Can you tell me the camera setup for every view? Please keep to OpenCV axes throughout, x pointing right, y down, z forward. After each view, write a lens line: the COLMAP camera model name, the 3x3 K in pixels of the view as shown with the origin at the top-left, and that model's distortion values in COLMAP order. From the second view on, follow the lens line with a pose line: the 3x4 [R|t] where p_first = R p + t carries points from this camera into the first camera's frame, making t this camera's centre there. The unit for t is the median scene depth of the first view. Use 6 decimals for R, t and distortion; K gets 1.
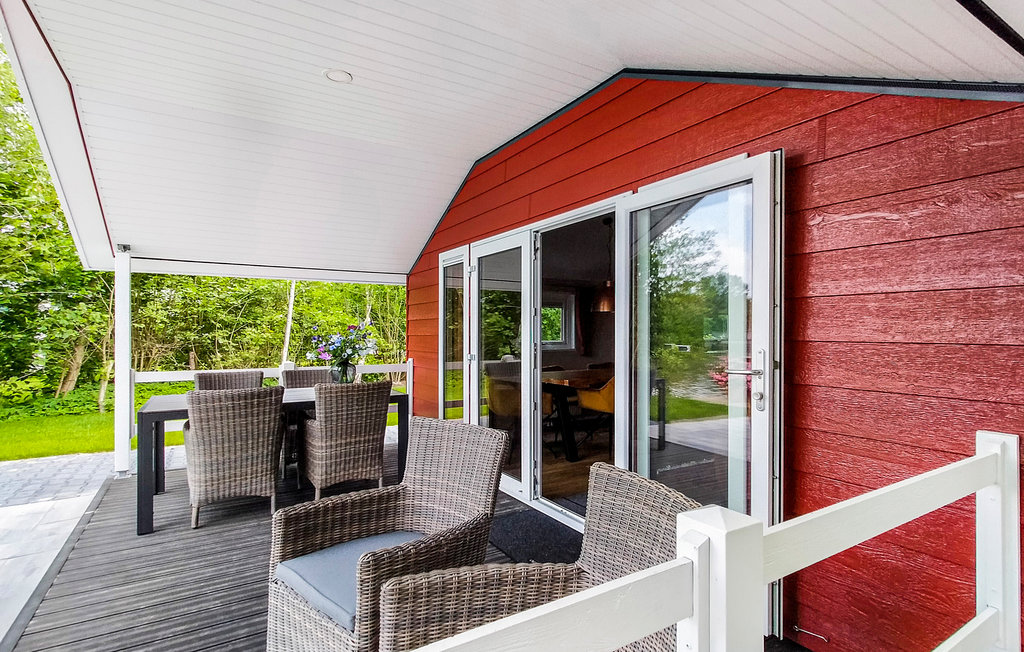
lens RADIAL K [[498.7, 0, 450.2], [0, 498.7, 329.8], [0, 0, 1]] dist [-0.000099, 0.000007]
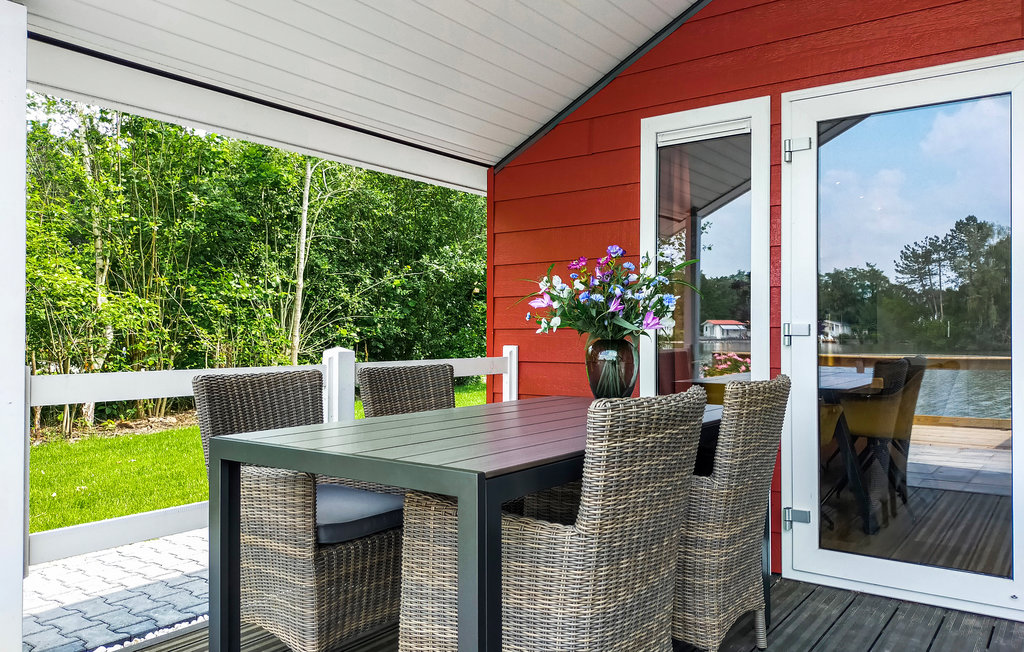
lens RADIAL K [[783.5, 0, 497.8], [0, 783.5, 330.3], [0, 0, 1]] dist [0.013153, -0.002856]
pose [[0.891567, 0.001769, 0.452886, -0.658851], [-0.003546, 0.999989, 0.003077, 0.065460], [-0.452875, -0.004349, 0.891563, 0.533876]]
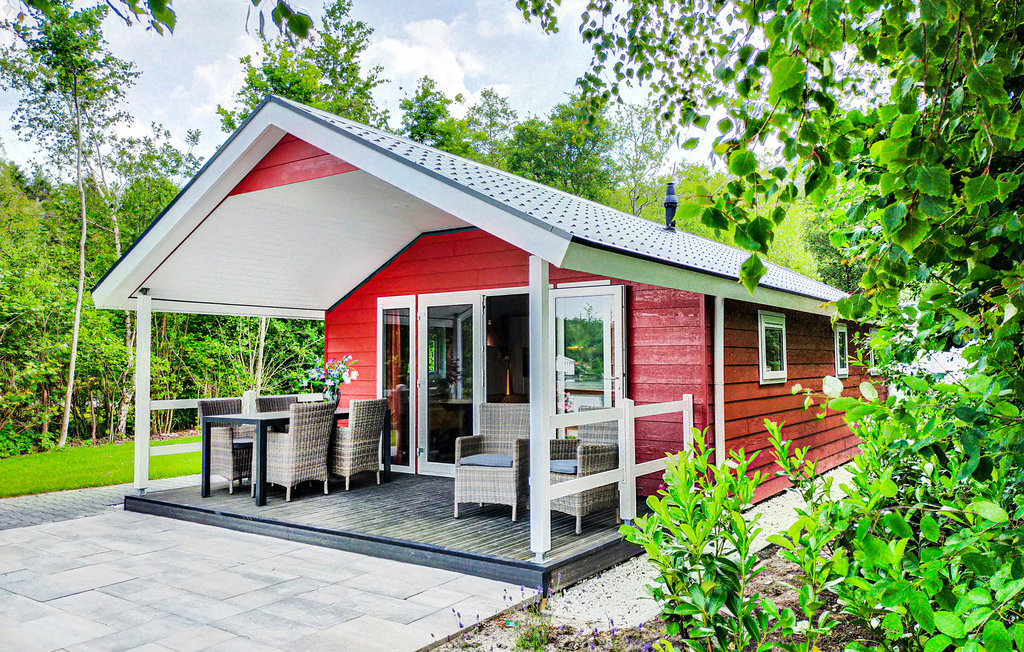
lens RADIAL K [[776.9, 0, 512.0], [0, 776.9, 326.0], [0, 0, 1]] dist [0.074486, -0.200766]
pose [[0.878106, 0.015626, 0.478210, -0.862138], [0.004868, 0.999123, -0.041586, -0.005904], [-0.478441, 0.038845, 0.877260, -1.087282]]
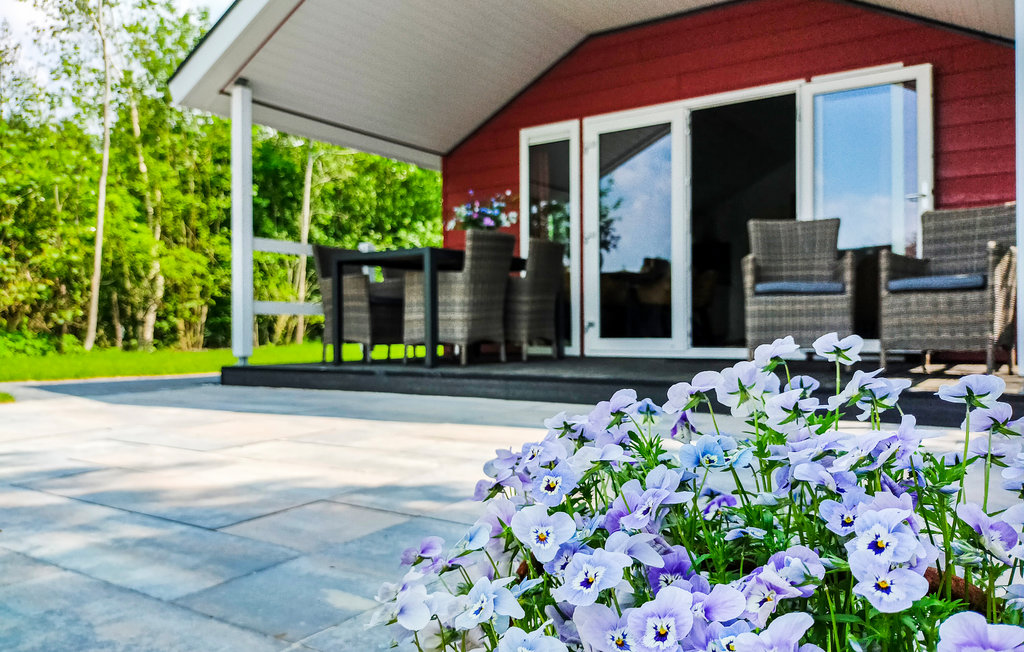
lens RADIAL K [[783.5, 0, 497.8], [0, 783.5, 330.3], [0, 0, 1]] dist [0.013153, -0.002856]
pose [[0.876154, -0.009672, 0.481935, -1.028529], [0.004657, 0.999922, 0.011600, 0.270305], [-0.482009, -0.007919, 0.876130, -0.332536]]
